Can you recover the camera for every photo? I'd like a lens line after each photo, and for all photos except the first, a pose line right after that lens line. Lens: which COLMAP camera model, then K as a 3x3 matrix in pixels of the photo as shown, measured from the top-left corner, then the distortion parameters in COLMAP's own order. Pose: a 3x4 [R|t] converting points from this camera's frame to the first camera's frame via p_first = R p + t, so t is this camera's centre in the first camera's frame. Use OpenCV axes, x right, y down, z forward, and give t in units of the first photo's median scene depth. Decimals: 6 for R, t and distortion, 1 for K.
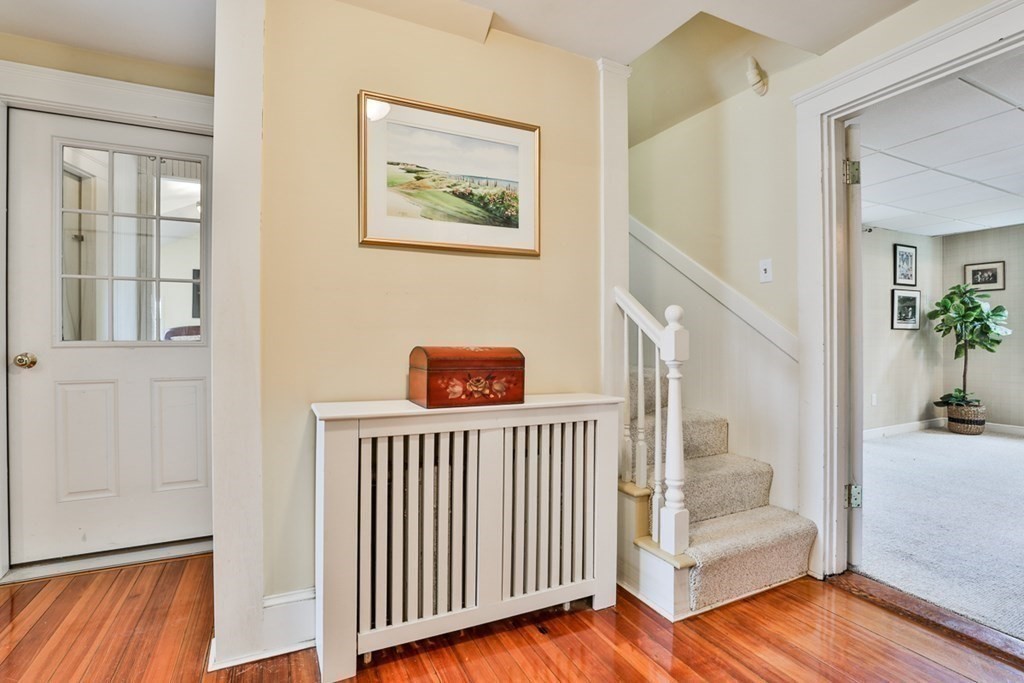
lens RADIAL K [[484.7, 0, 495.7], [0, 484.7, 338.7], [0, 0, 1]] dist [-0.029688, 0.003417]
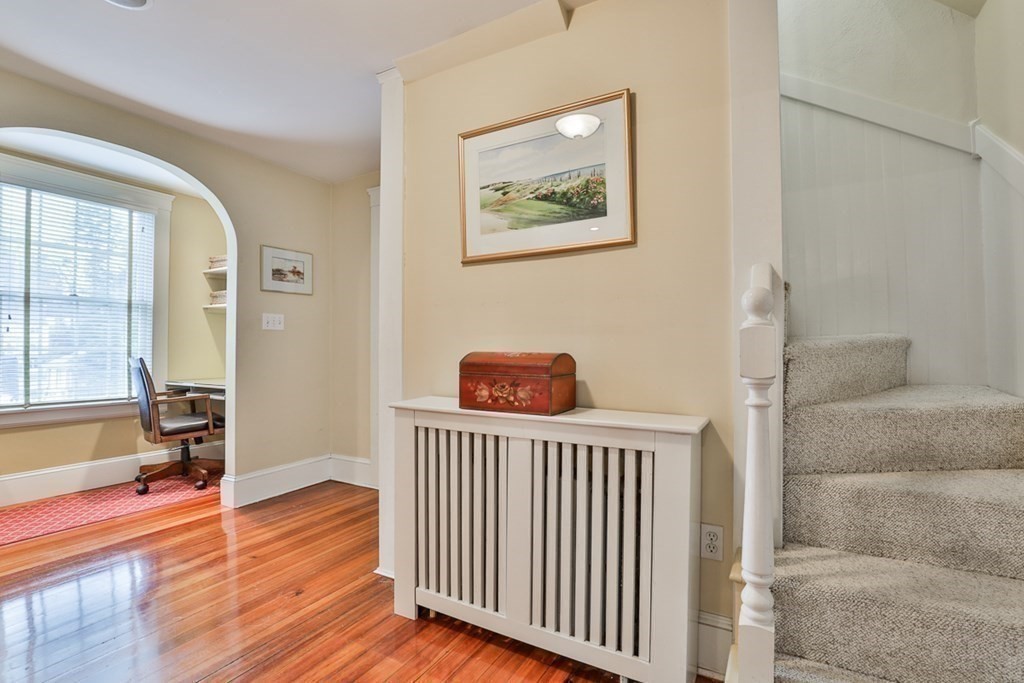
lens RADIAL K [[484.7, 0, 511.0], [0, 484.7, 349.7], [0, 0, 1]] dist [-0.029688, 0.003417]
pose [[0.578875, -0.003794, -0.815408, 0.650086], [-0.003959, 0.999964, -0.007463, 0.015876], [0.815407, 0.007548, 0.578839, 0.368154]]
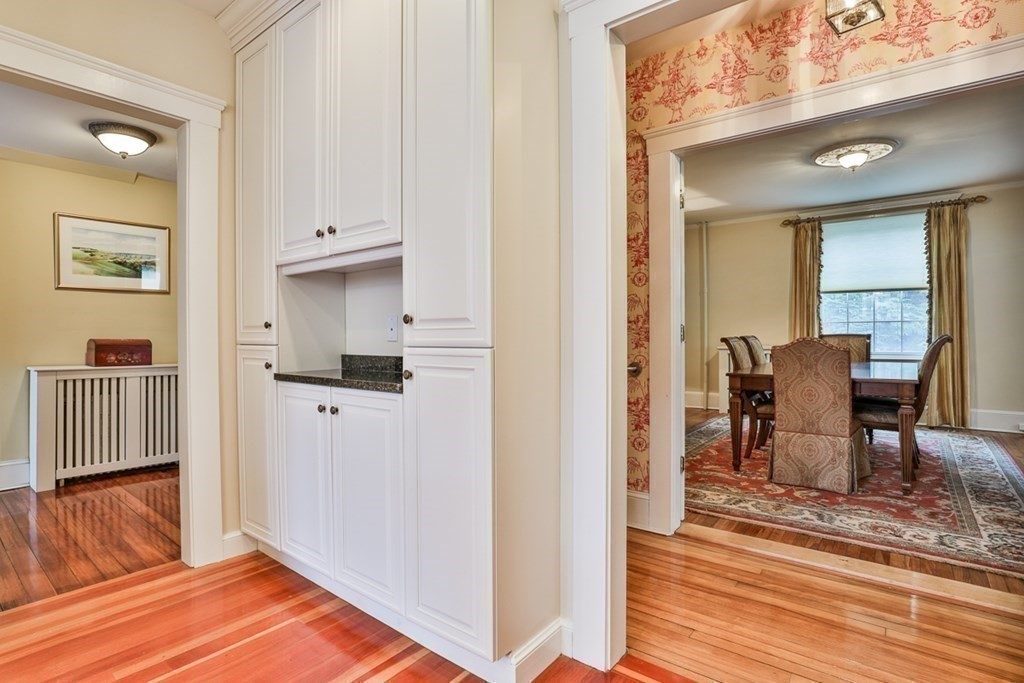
lens RADIAL K [[518.2, 0, 507.5], [0, 518.2, 341.4], [0, 0, 1]] dist [-0.035071, 0.010310]
pose [[0.895294, -0.005155, 0.445446, 0.404996], [0.001901, 0.999968, 0.007752, 0.011556], [-0.445472, -0.006093, 0.895275, -1.517782]]
